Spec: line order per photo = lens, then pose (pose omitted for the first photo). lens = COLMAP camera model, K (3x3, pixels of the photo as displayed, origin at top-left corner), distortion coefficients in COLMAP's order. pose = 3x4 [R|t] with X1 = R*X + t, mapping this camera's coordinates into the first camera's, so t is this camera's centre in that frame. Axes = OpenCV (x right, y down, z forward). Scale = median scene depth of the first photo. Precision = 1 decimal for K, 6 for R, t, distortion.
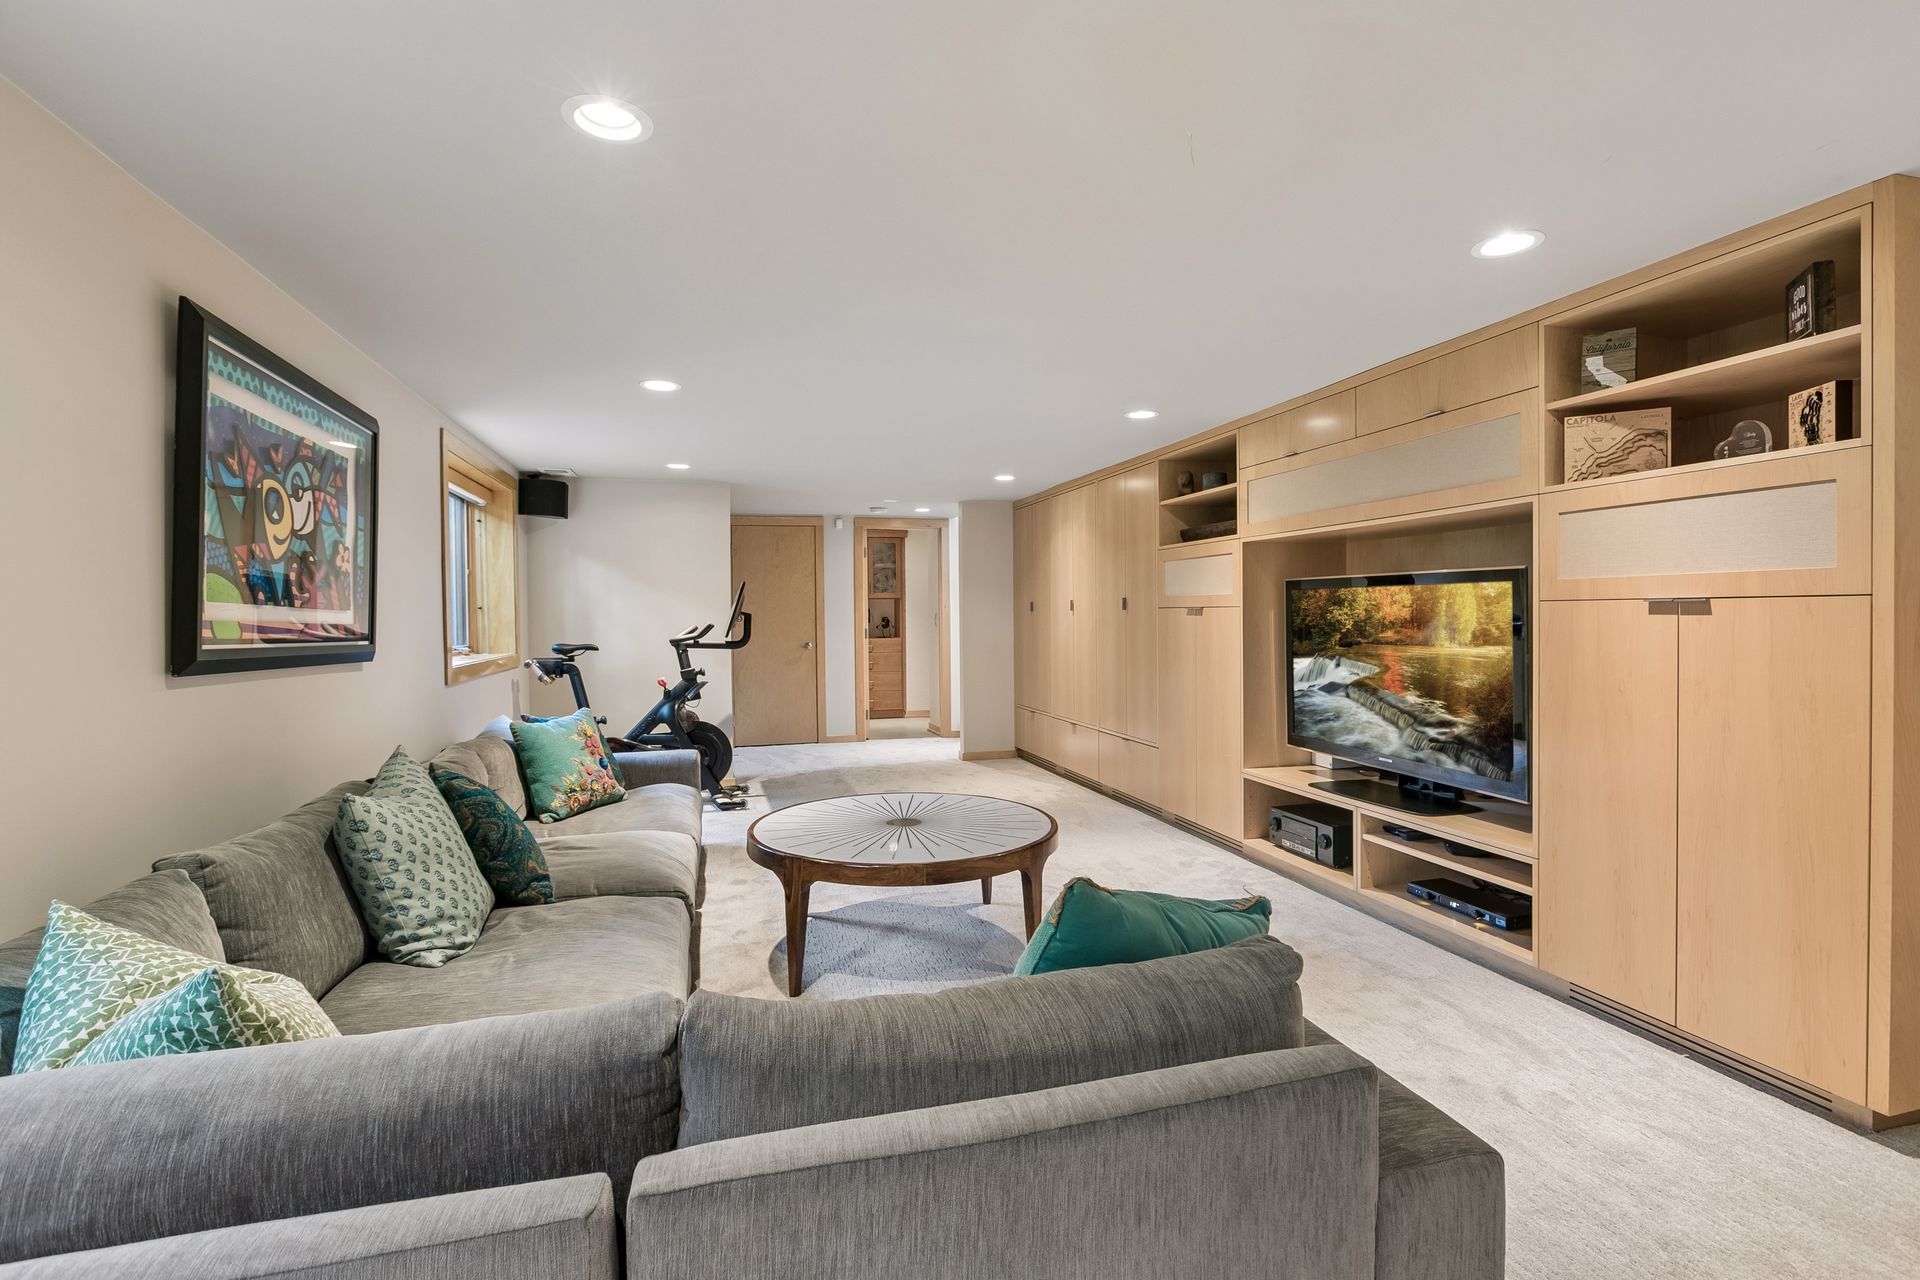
lens RADIAL K [[894.2, 0, 958.6], [0, 894.2, 633.7], [0, 0, 1]] dist [-0.016123, 0.000638]
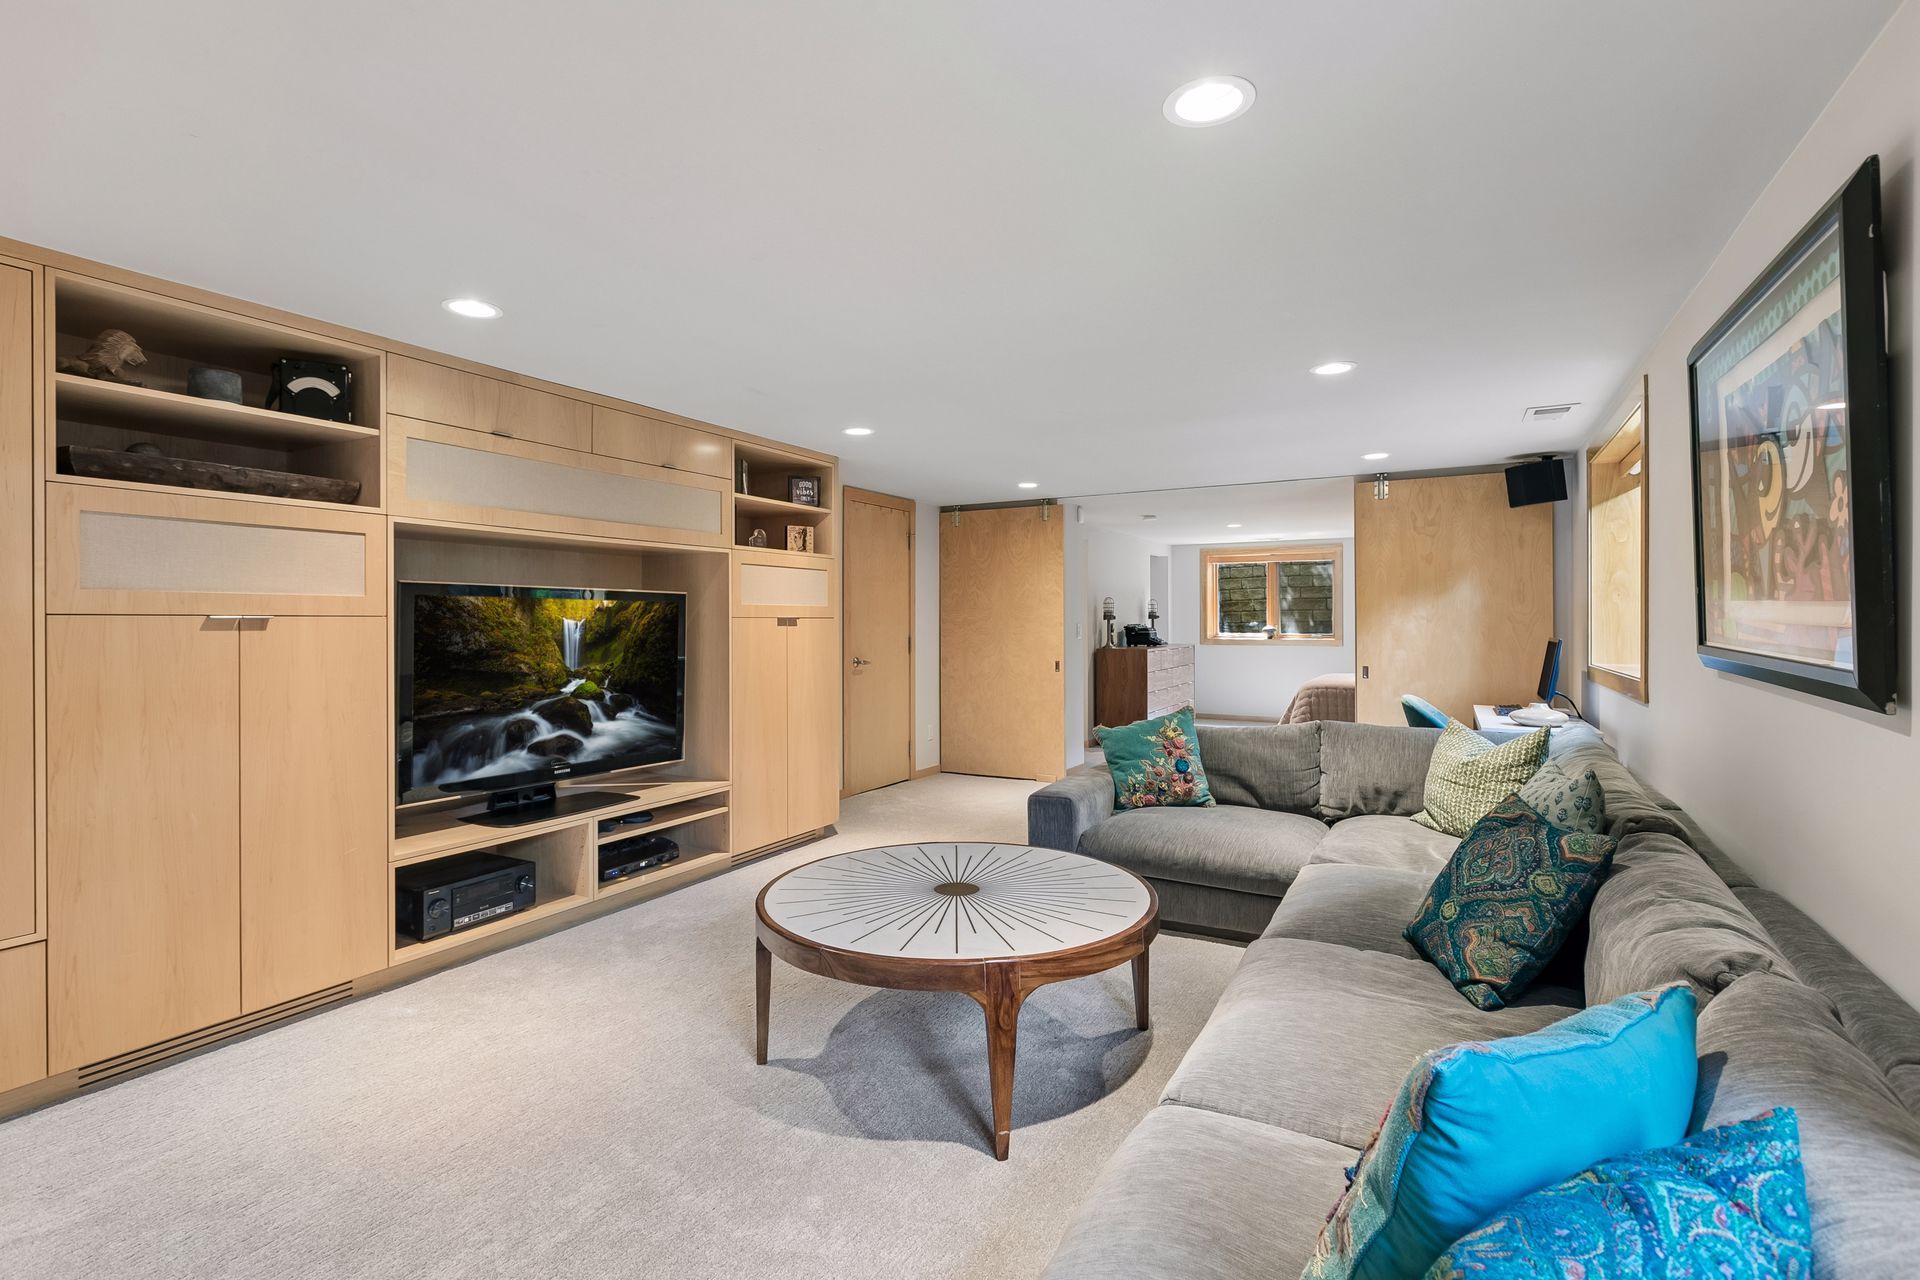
lens RADIAL K [[894.2, 0, 956.0], [0, 894.2, 622.5], [0, 0, 1]] dist [-0.016123, 0.000638]
pose [[-0.715051, 0.011106, 0.698984, -0.591329], [0.025220, 0.999633, 0.009917, -0.027658], [-0.698617, 0.024719, -0.715069, 1.519866]]
